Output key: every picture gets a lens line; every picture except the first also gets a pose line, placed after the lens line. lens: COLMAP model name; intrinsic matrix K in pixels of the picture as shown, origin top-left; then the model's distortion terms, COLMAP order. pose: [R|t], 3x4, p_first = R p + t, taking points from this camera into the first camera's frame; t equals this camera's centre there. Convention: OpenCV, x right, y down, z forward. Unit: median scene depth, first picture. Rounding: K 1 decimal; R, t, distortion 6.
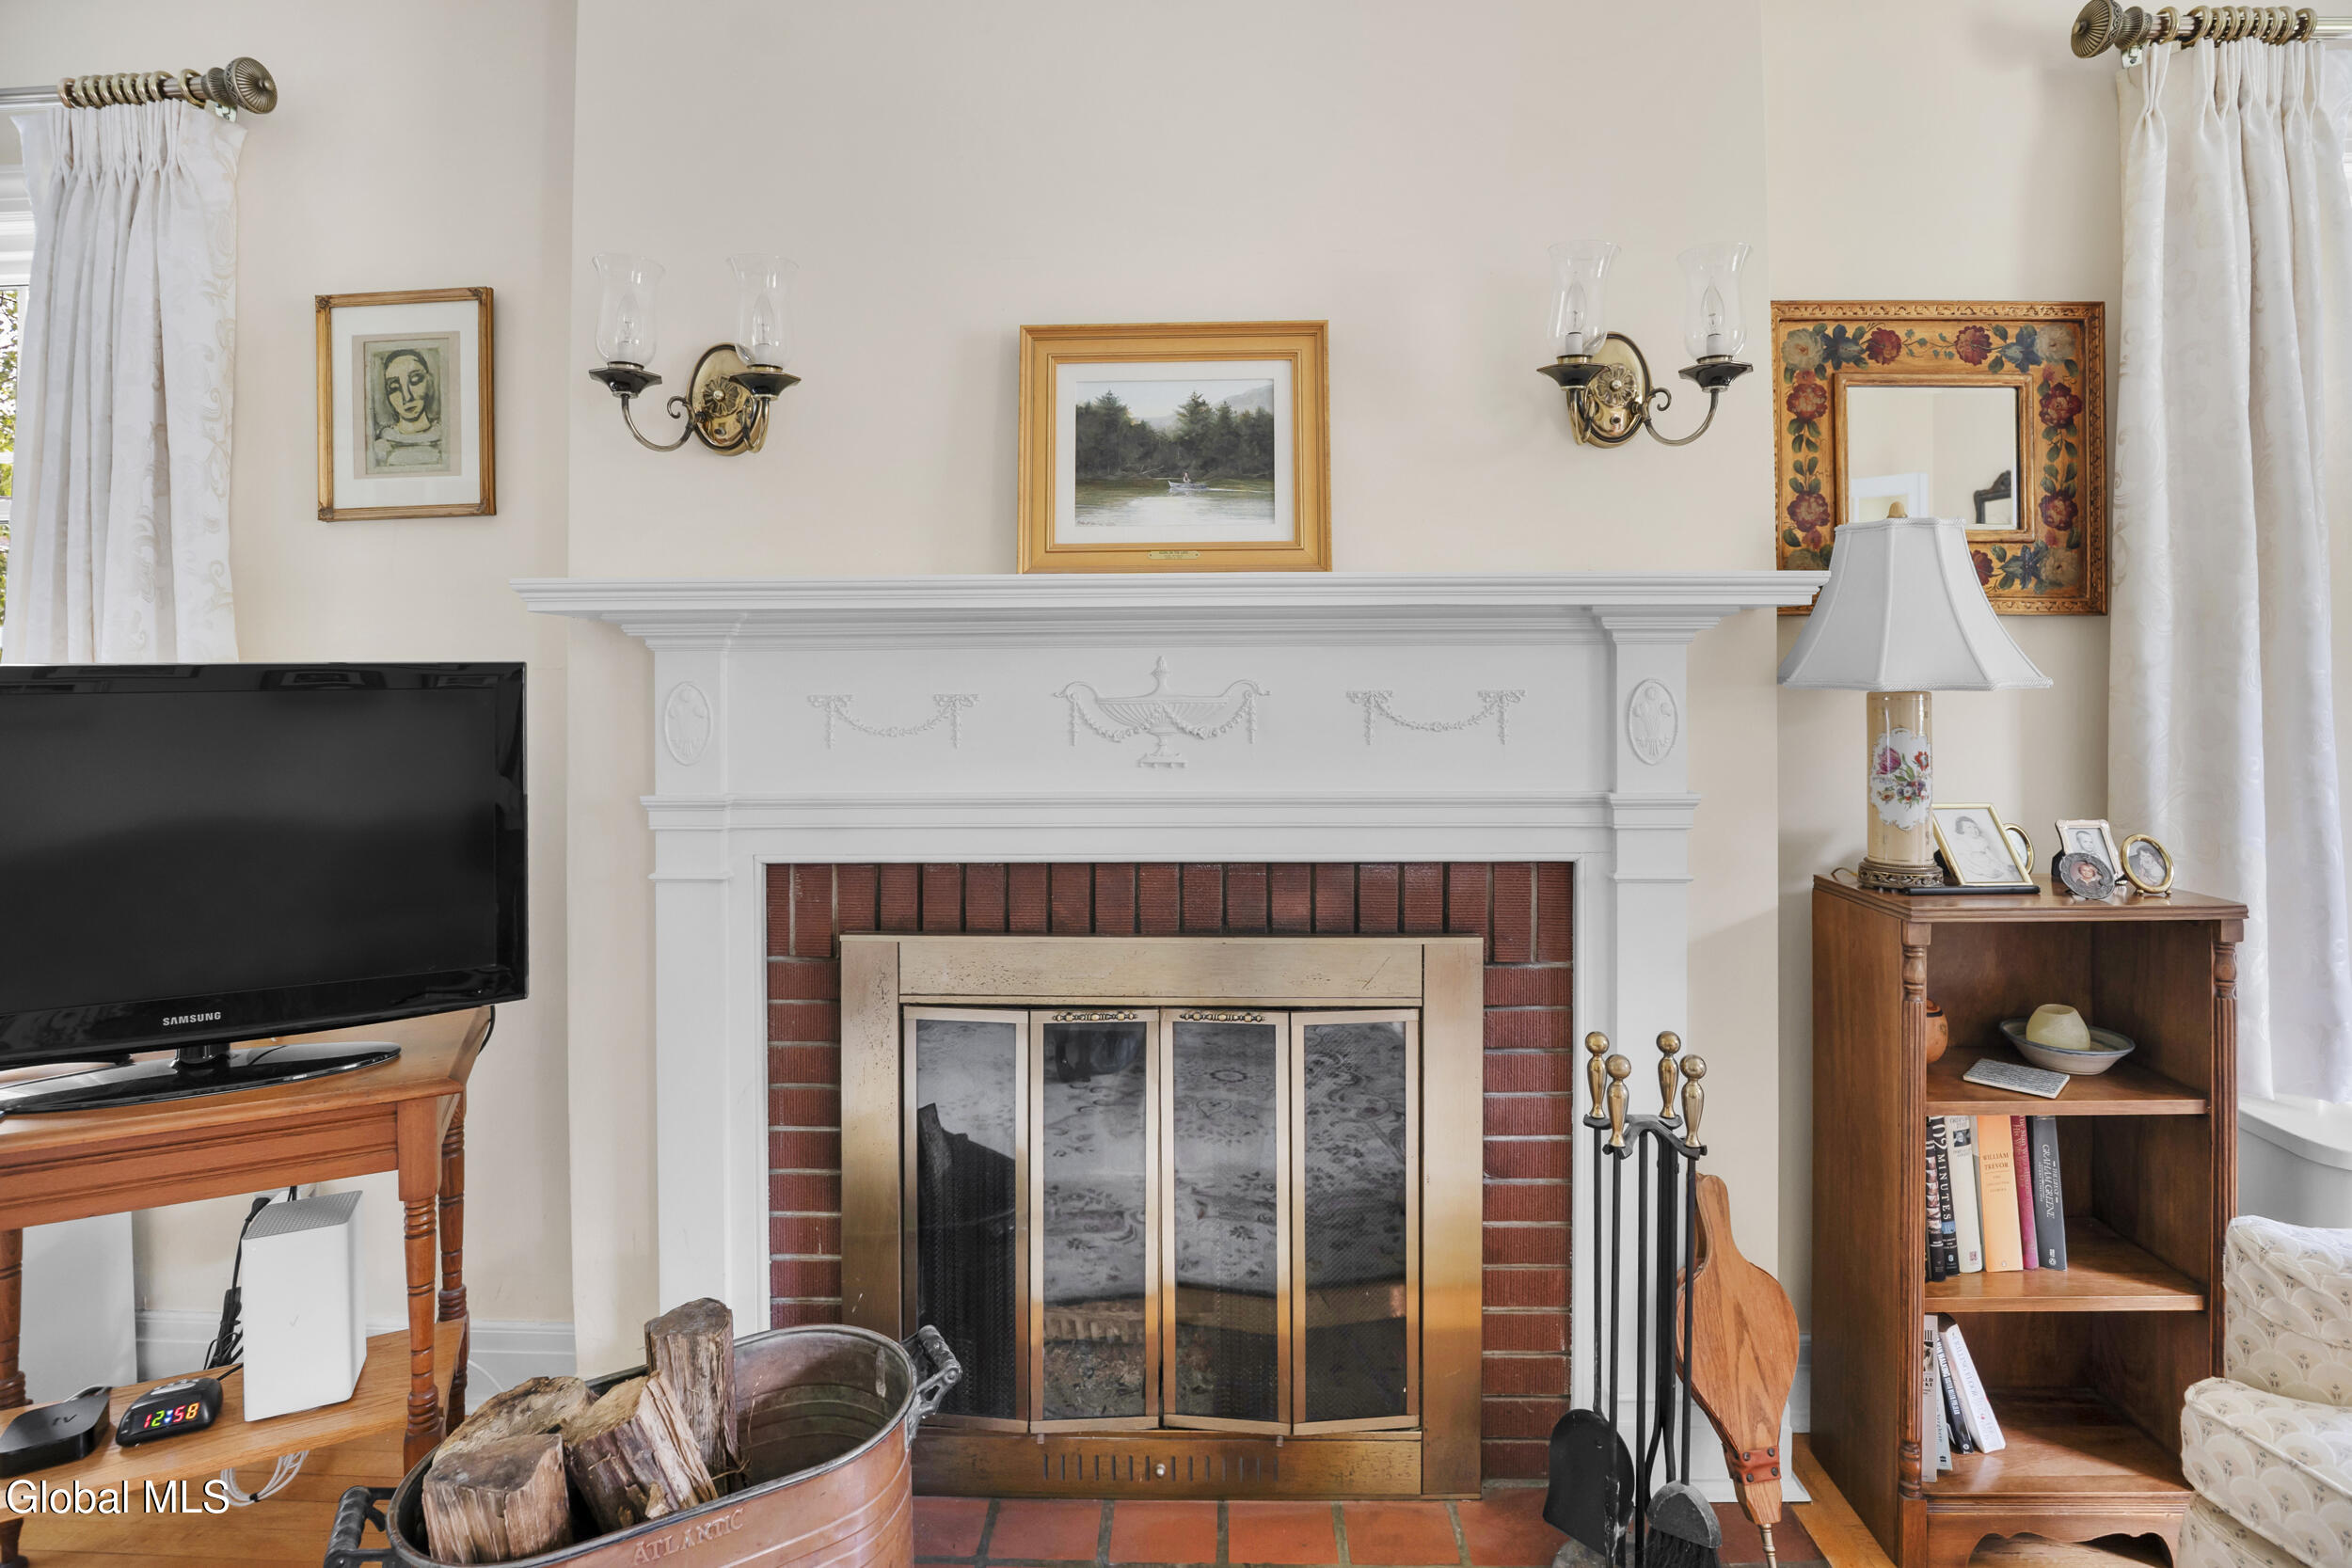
lens RADIAL K [[1114.9, 0, 1176.7], [0, 1114.9, 678.6], [0, 0, 1]] dist [-0.026512, -0.000110]
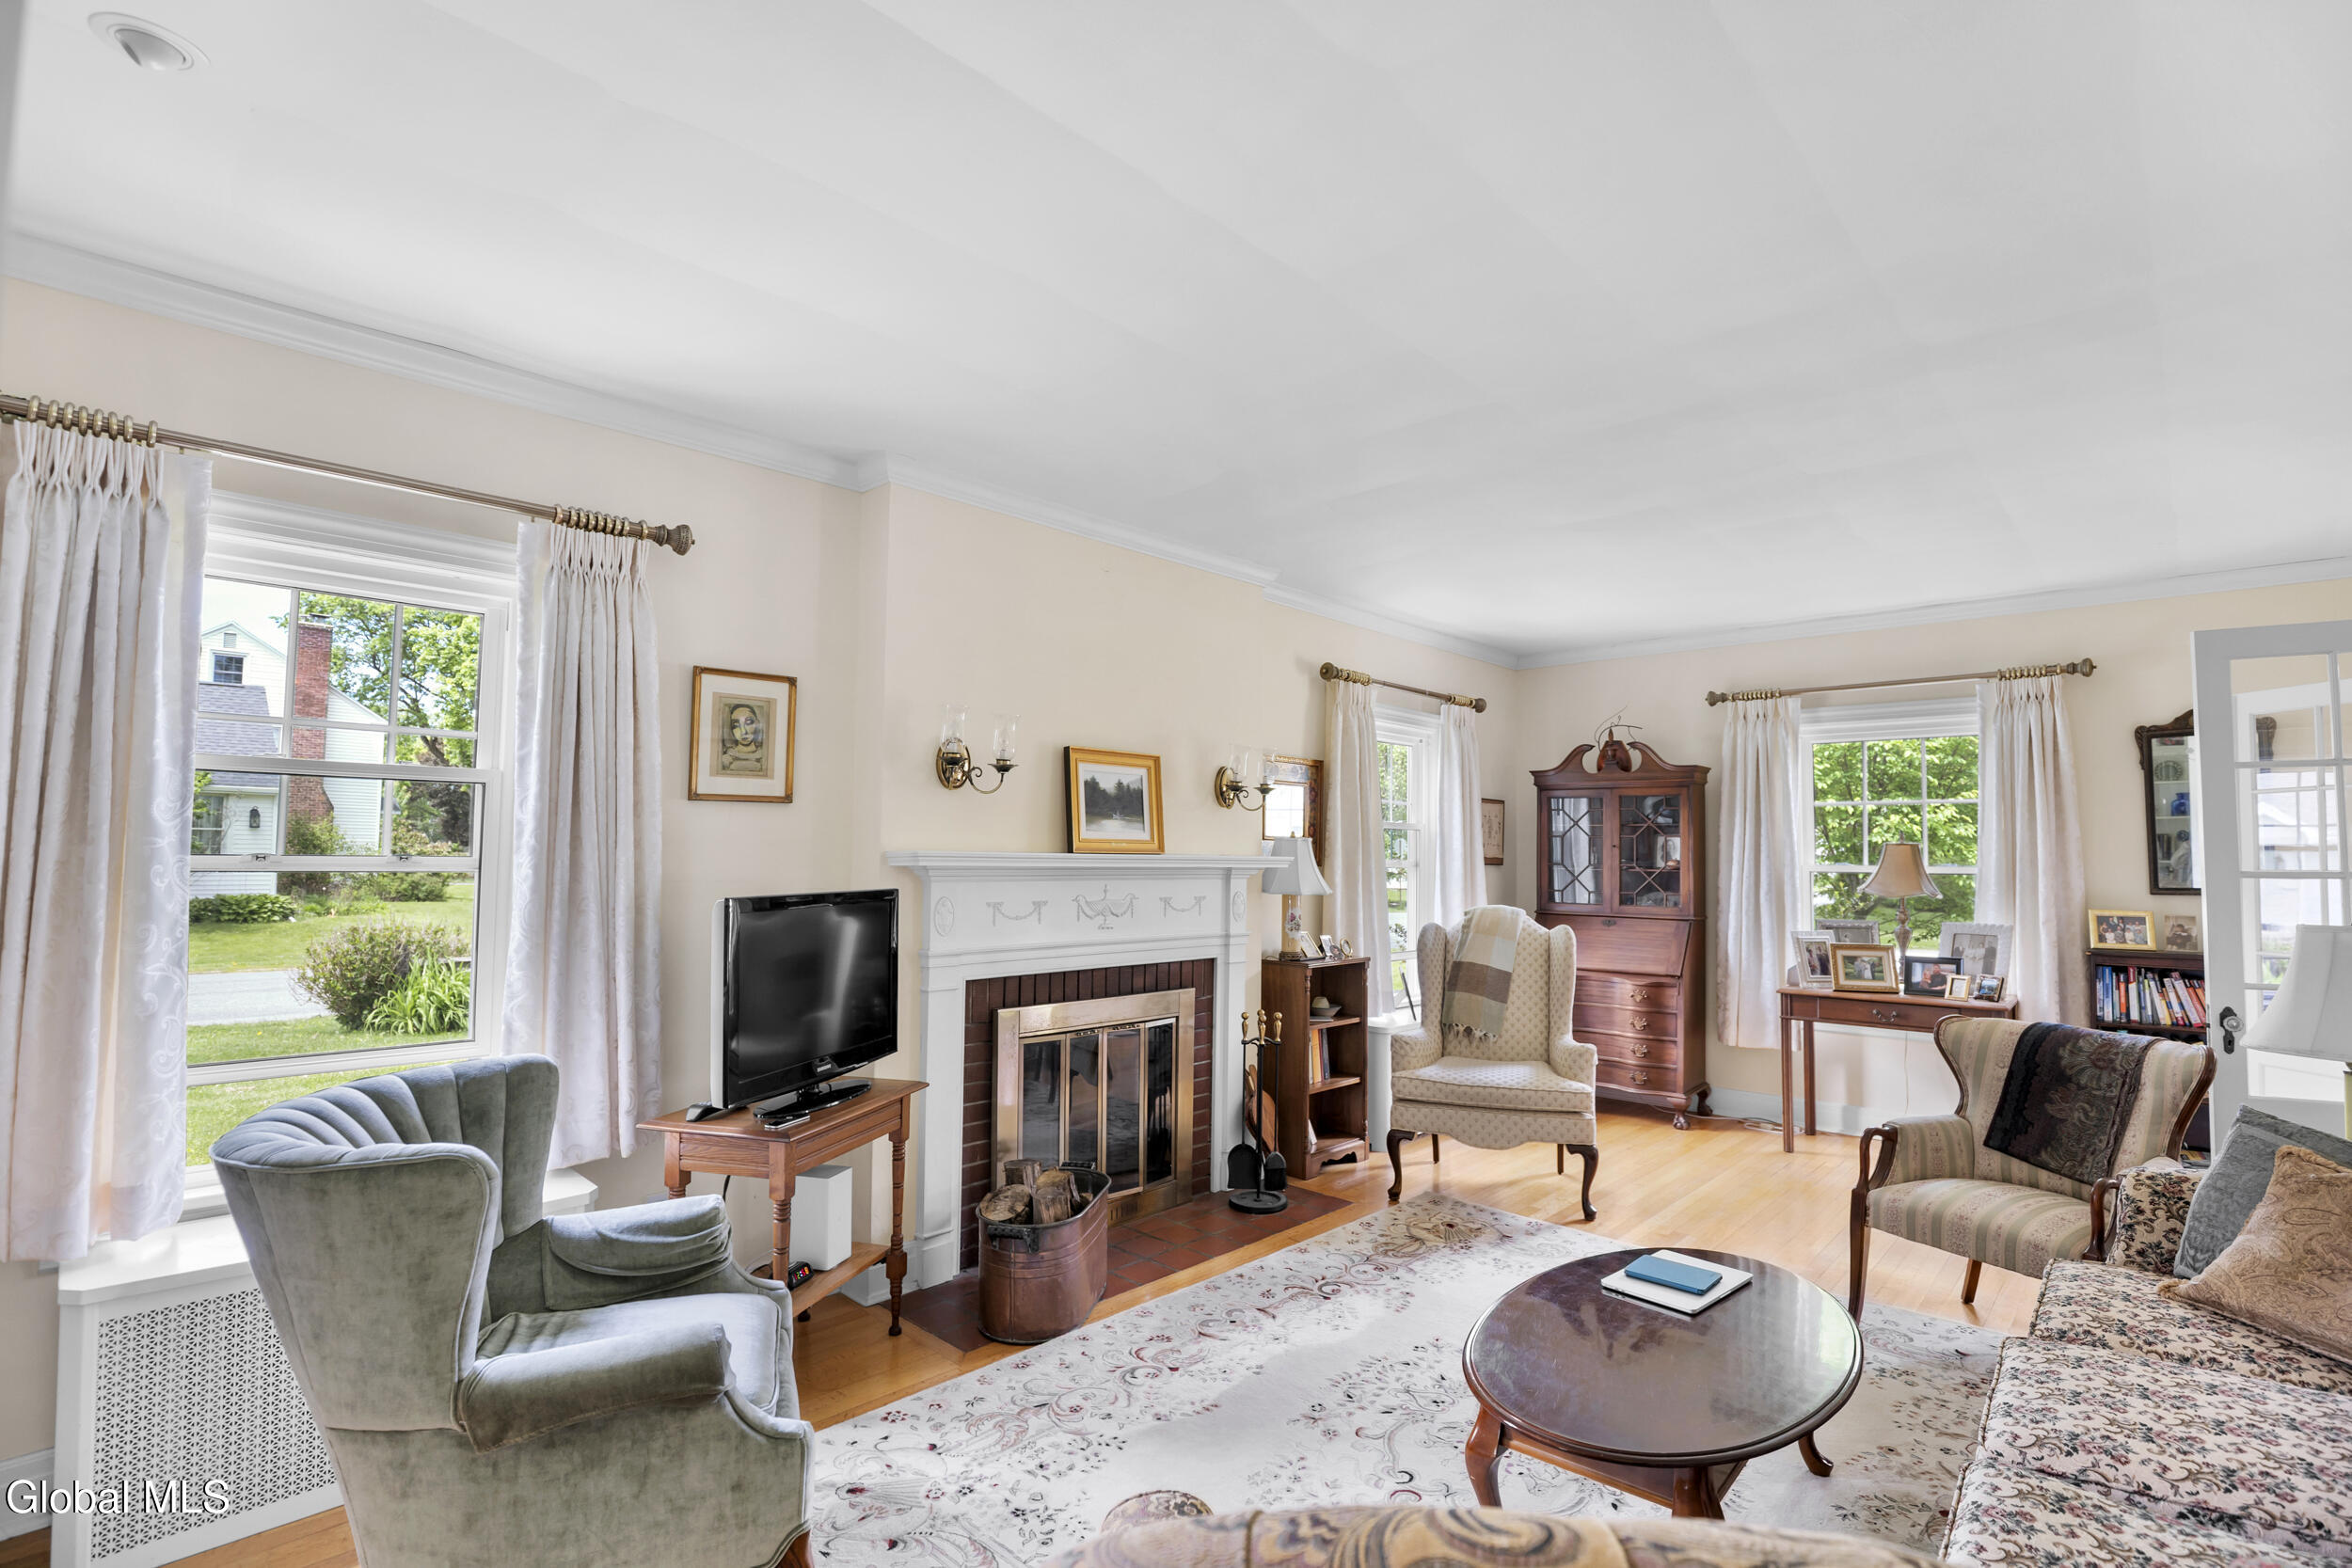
lens RADIAL K [[1096.0, 0, 1185.7], [0, 1096.0, 775.4], [0, 0, 1]] dist [-0.024930, -0.000166]
pose [[0.666937, 0.066306, 0.742158, -1.723026], [-0.025646, 0.997485, -0.066071, -0.104336], [-0.744673, 0.025031, 0.666960, -0.762401]]
